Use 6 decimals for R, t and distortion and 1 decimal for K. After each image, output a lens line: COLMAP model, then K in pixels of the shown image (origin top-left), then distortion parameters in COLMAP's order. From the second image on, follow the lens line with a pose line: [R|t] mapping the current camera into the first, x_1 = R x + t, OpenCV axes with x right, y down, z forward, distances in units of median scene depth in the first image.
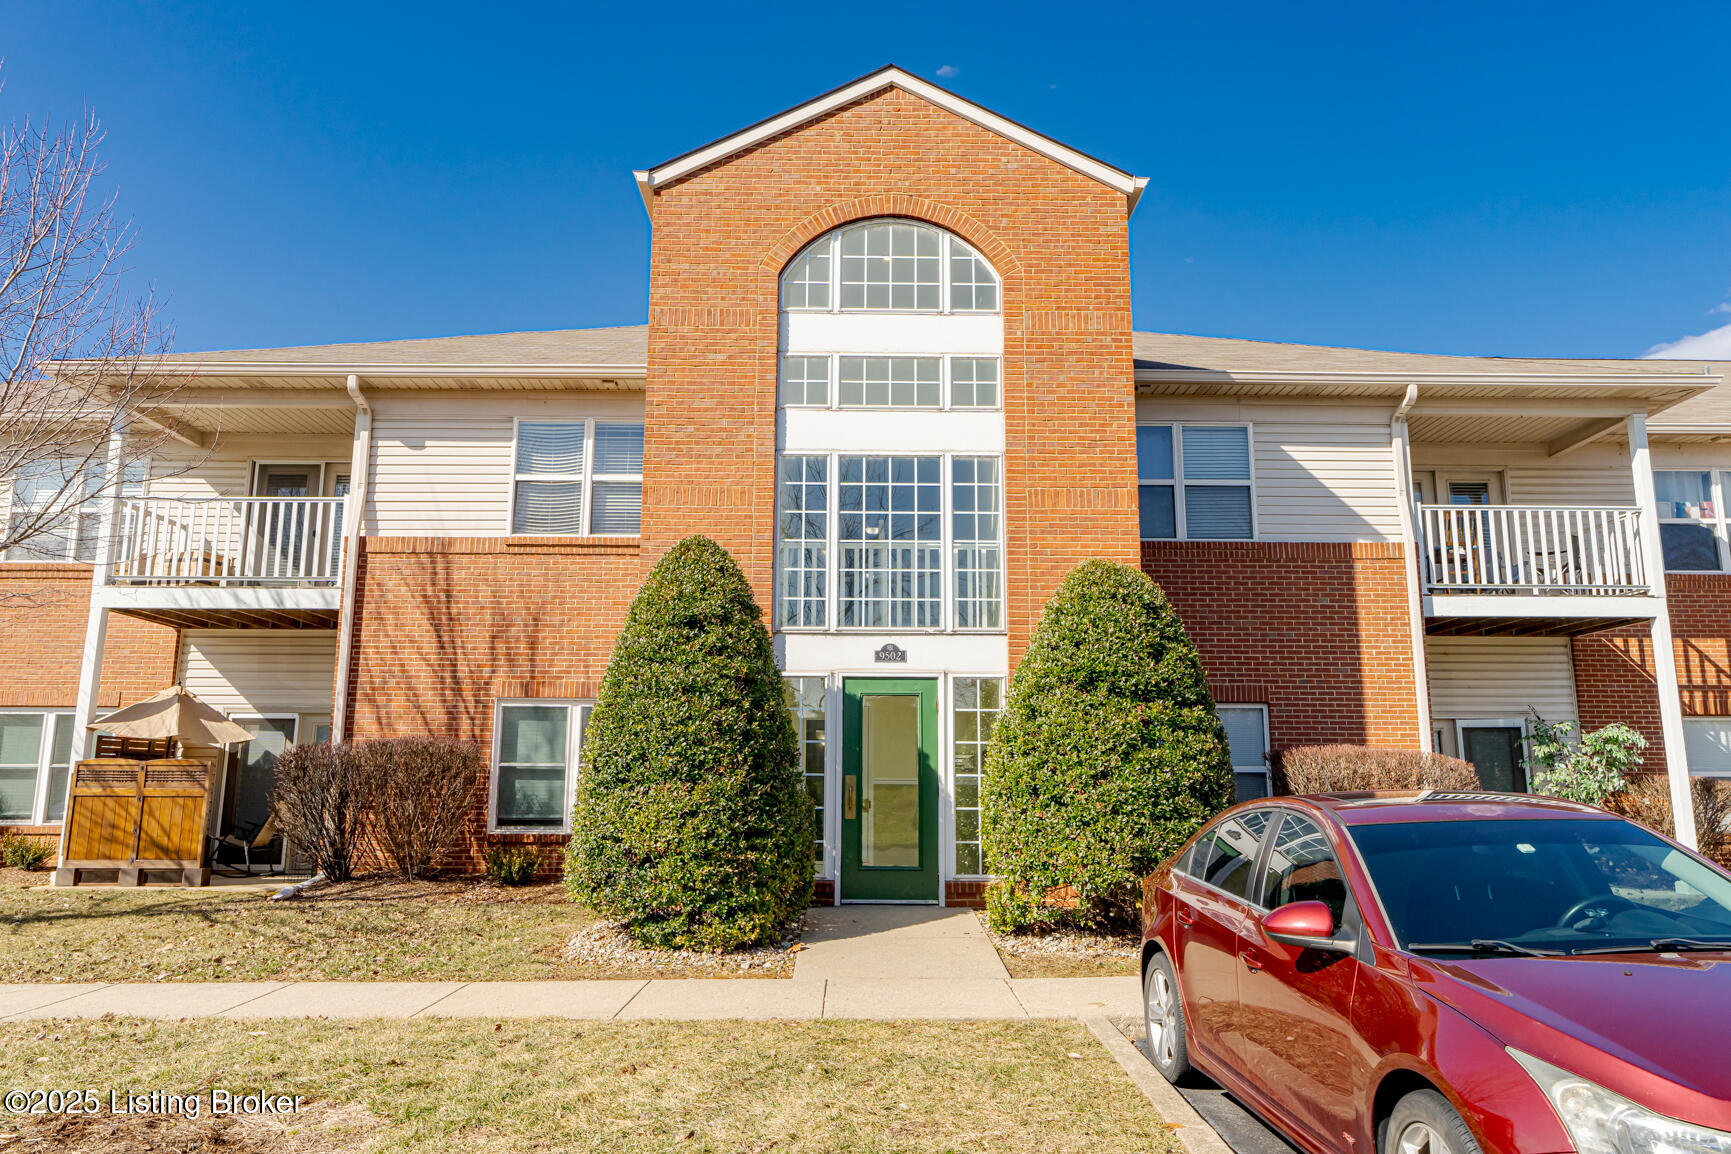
lens RADIAL K [[1168.5, 0, 865.5], [0, 1168.5, 577.0], [0, 0, 1]] dist [0.001866, -0.001797]
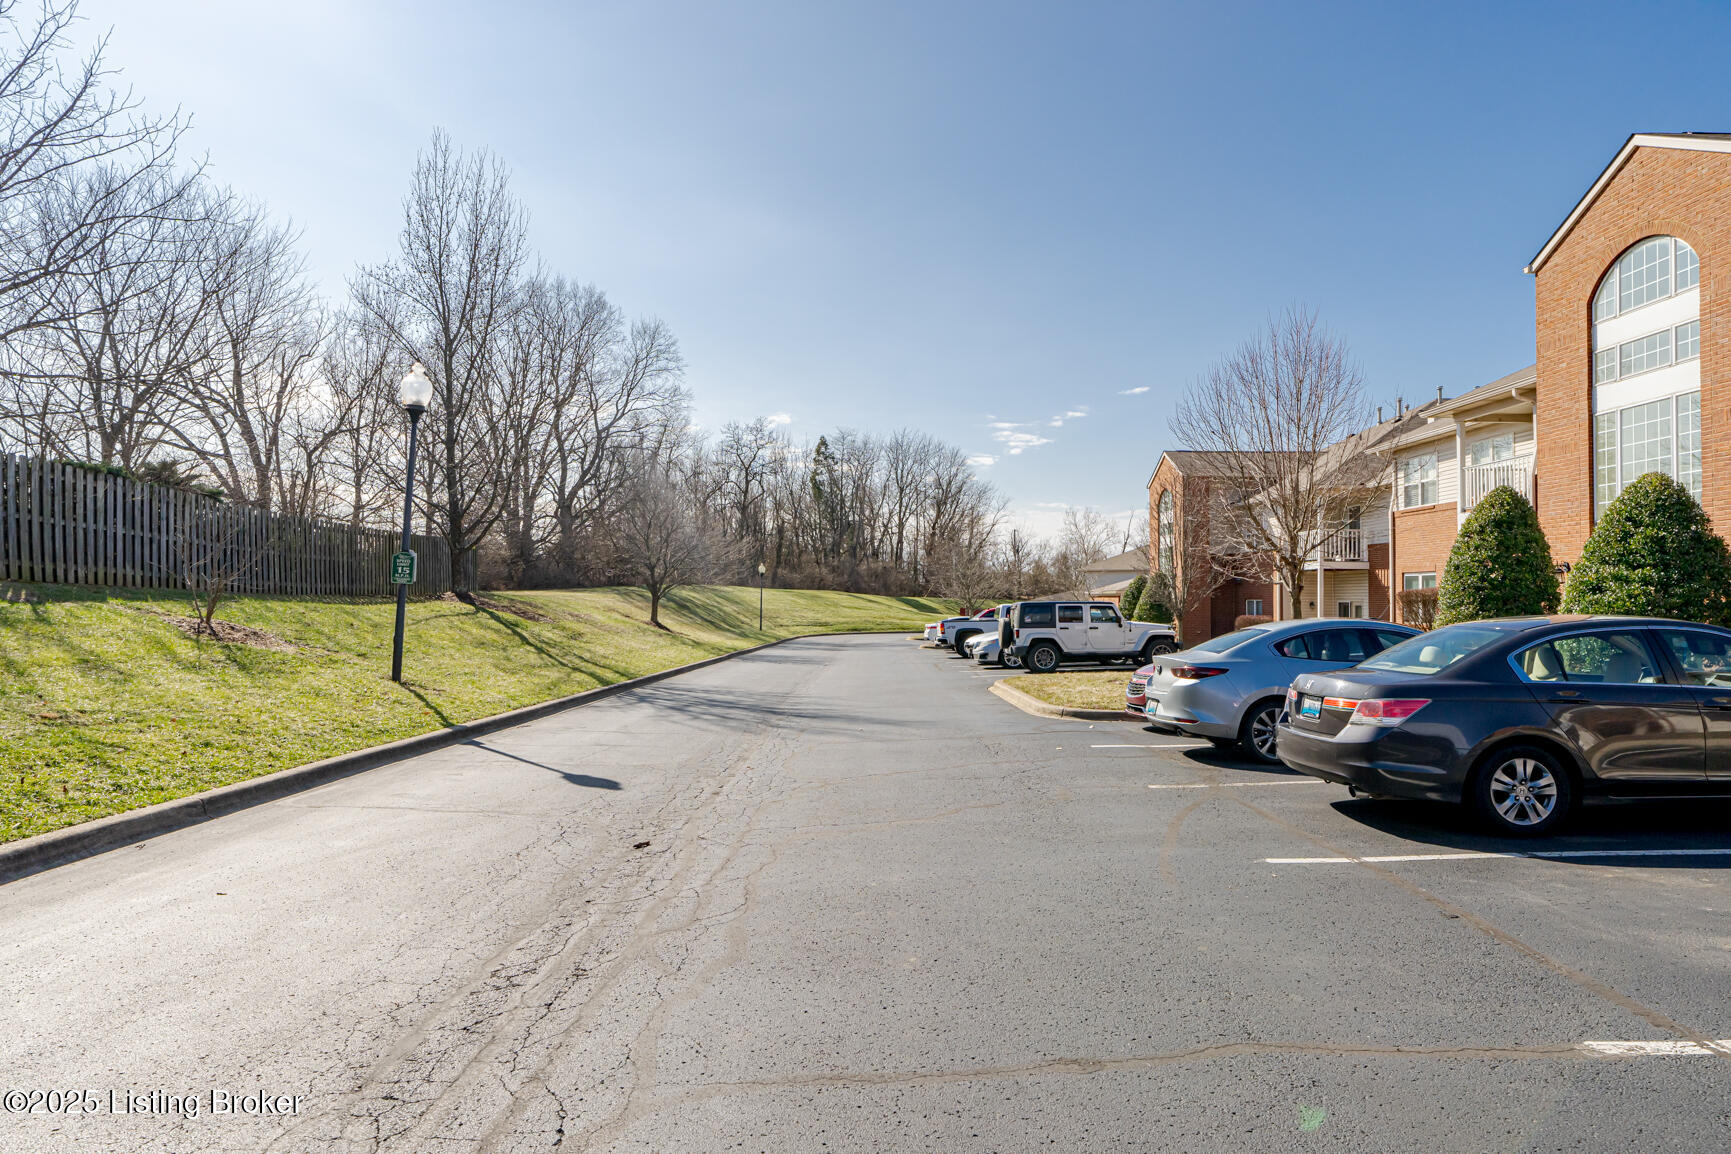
lens RADIAL K [[1033.2, 0, 865.5], [0, 1033.2, 577.0], [0, 0, 1]] dist [-0.001874, -0.000439]
pose [[-0.002880, -0.023425, -0.999721, 1.166786], [0.174852, 0.984313, -0.023568, -0.022037], [0.984590, -0.174872, 0.001261, -0.050685]]
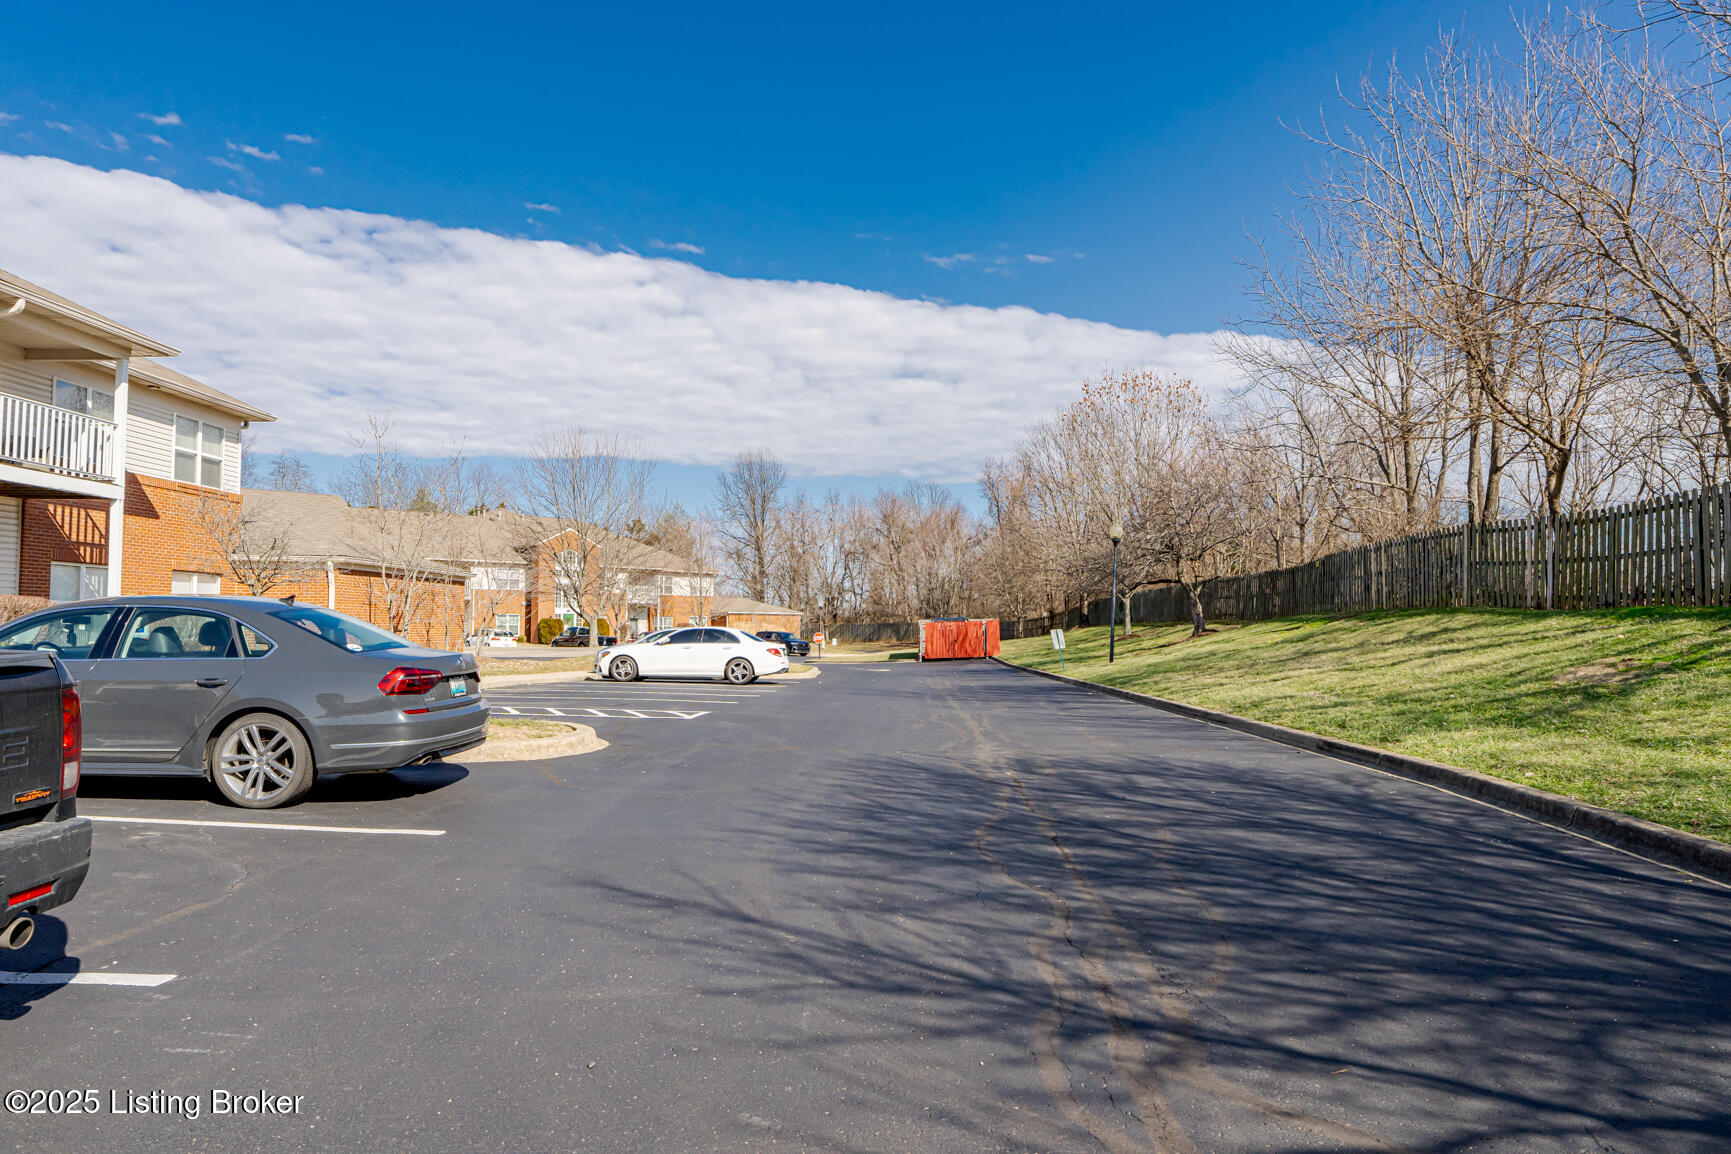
lens RADIAL K [[1168.5, 0, 865.5], [0, 1168.5, 577.0], [0, 0, 1]] dist [0.001866, -0.001797]
pose [[0.073028, 0.048559, 0.996147, -0.731003], [-0.191540, 0.980904, -0.033774, -0.000951], [-0.978764, -0.188336, 0.080934, -0.068658]]
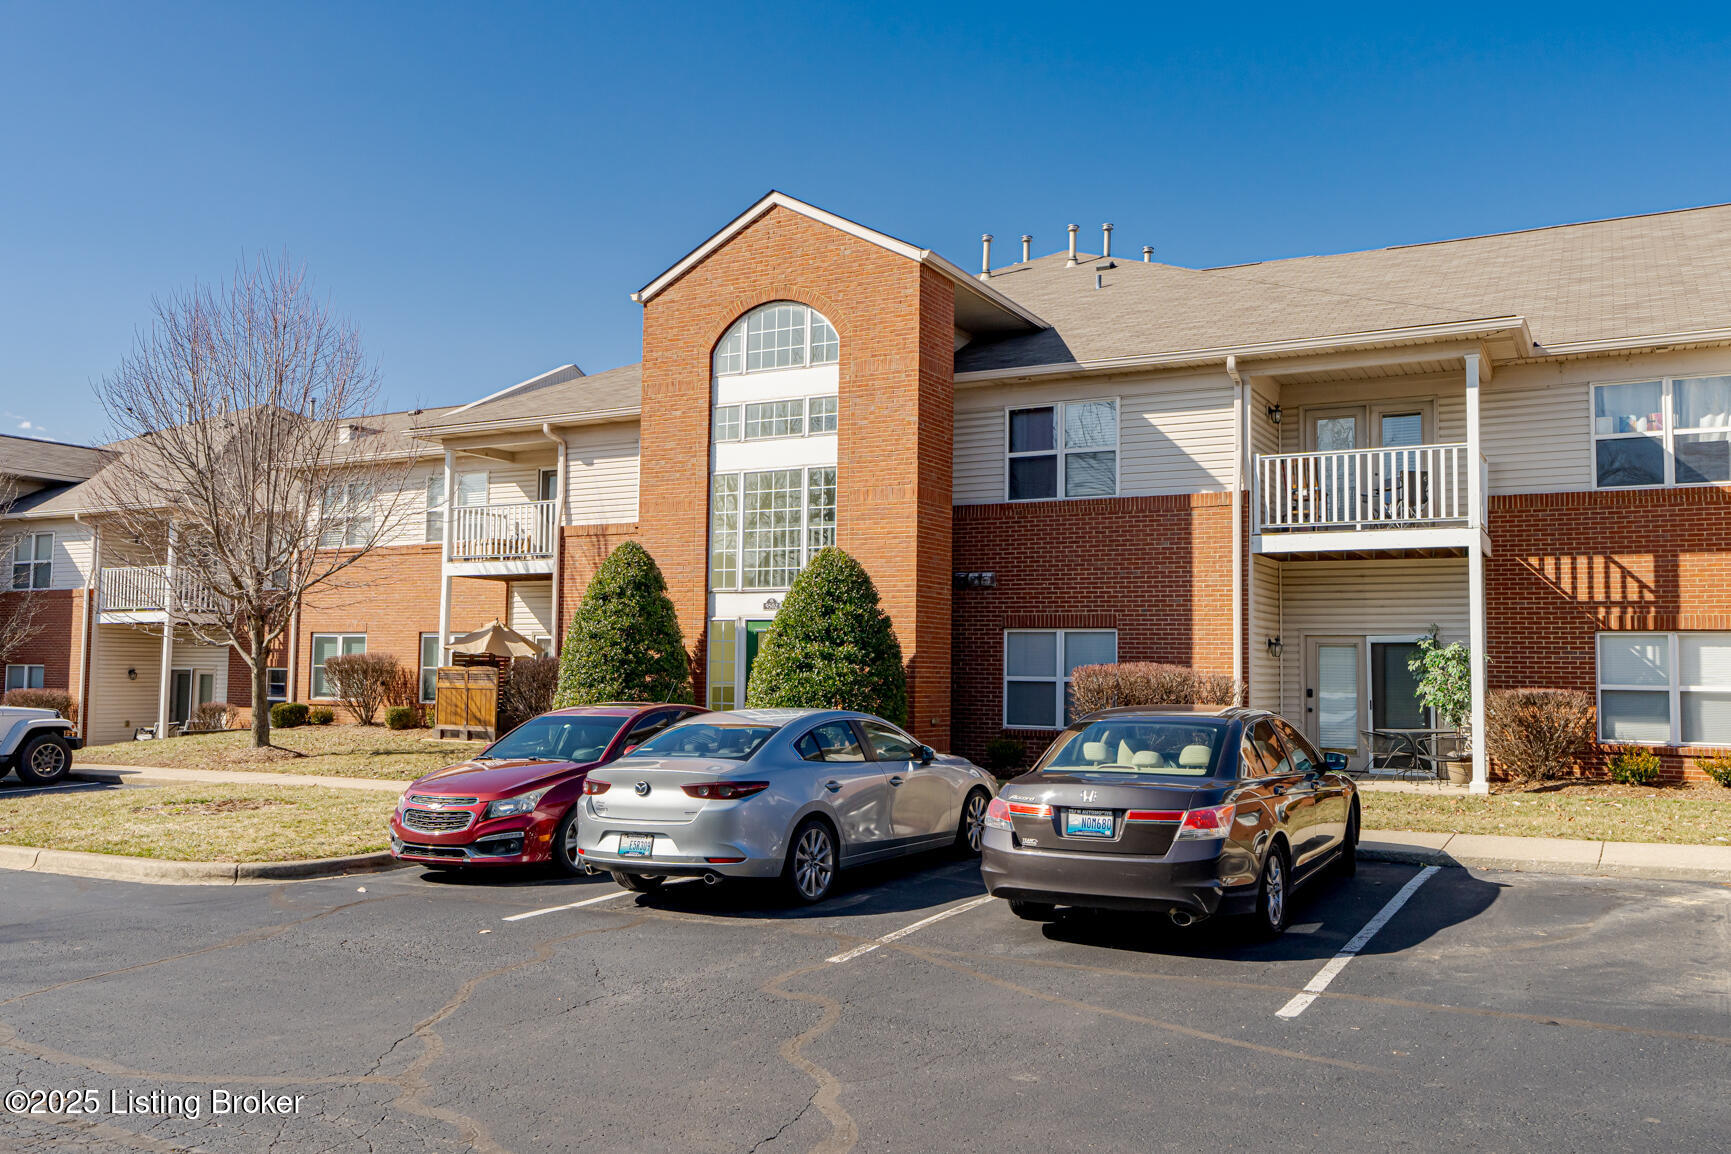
lens RADIAL K [[1374.7, 0, 865.5], [0, 1374.7, 577.0], [0, 0, 1]] dist [0.002898, 0.005023]
pose [[0.867195, -0.026023, -0.497288, 0.831947], [0.080079, 0.992924, 0.087687, -0.095768], [0.491487, -0.115864, 0.863143, -0.393217]]
